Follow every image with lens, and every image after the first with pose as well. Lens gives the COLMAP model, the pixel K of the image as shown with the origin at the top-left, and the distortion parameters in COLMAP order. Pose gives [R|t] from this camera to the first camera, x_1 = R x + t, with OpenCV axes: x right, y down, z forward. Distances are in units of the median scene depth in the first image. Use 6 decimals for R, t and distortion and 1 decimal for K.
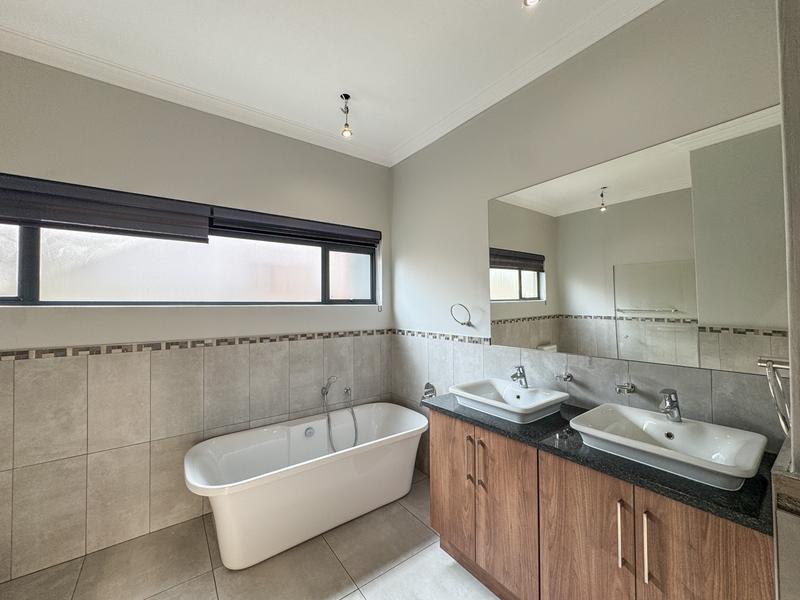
lens RADIAL K [[318.0, 0, 397.7], [0, 318.0, 301.3], [0, 0, 1]] dist [-0.002208, 0.000923]
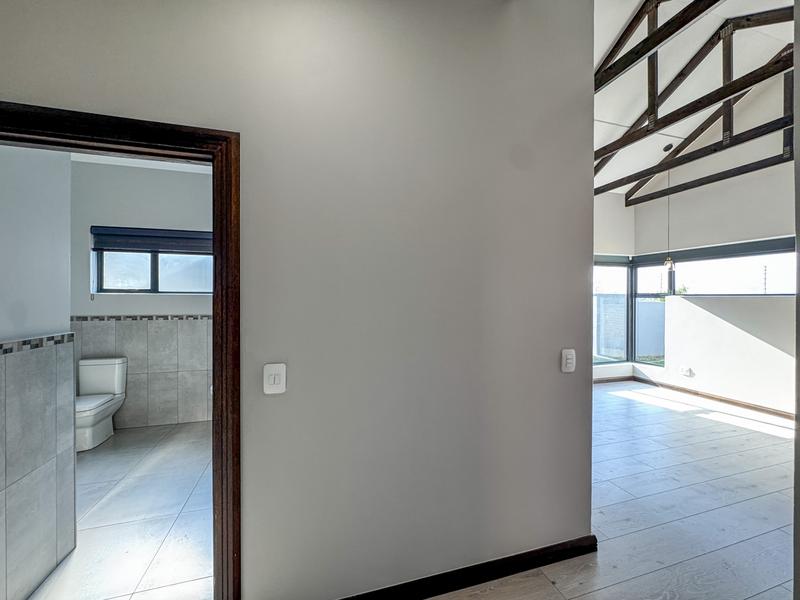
lens RADIAL K [[318.0, 0, 404.9], [0, 318.0, 298.1], [0, 0, 1]] dist [-0.002208, 0.000923]
pose [[0.944571, 0.010867, -0.328128, 0.716216], [-0.004031, 0.999761, 0.021507, -0.005044], [0.328283, -0.018992, 0.944388, -0.265646]]
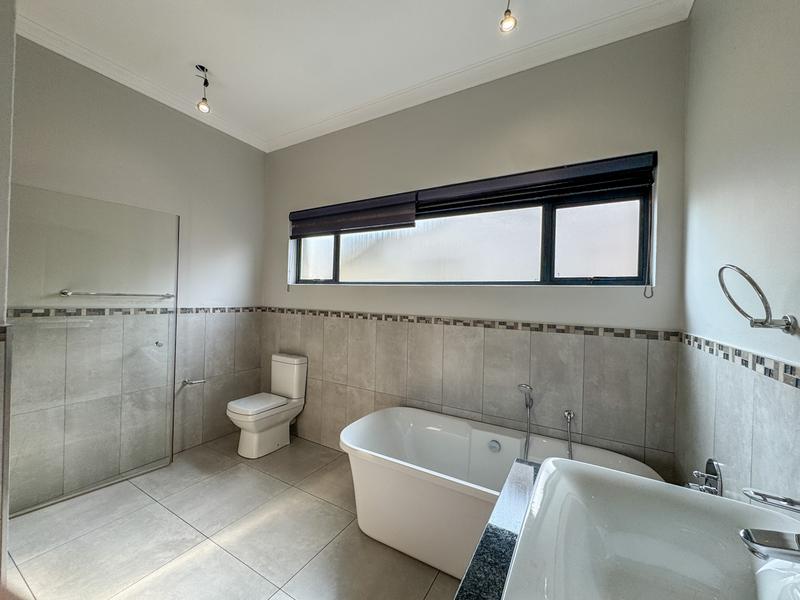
lens RADIAL K [[318.0, 0, 399.4], [0, 318.0, 298.9], [0, 0, 1]] dist [-0.002208, 0.000923]
pose [[0.402900, 0.019857, -0.915029, 0.349736], [-0.018532, 0.999737, 0.013536, 0.044330], [0.915056, 0.011504, 0.403162, 0.482129]]
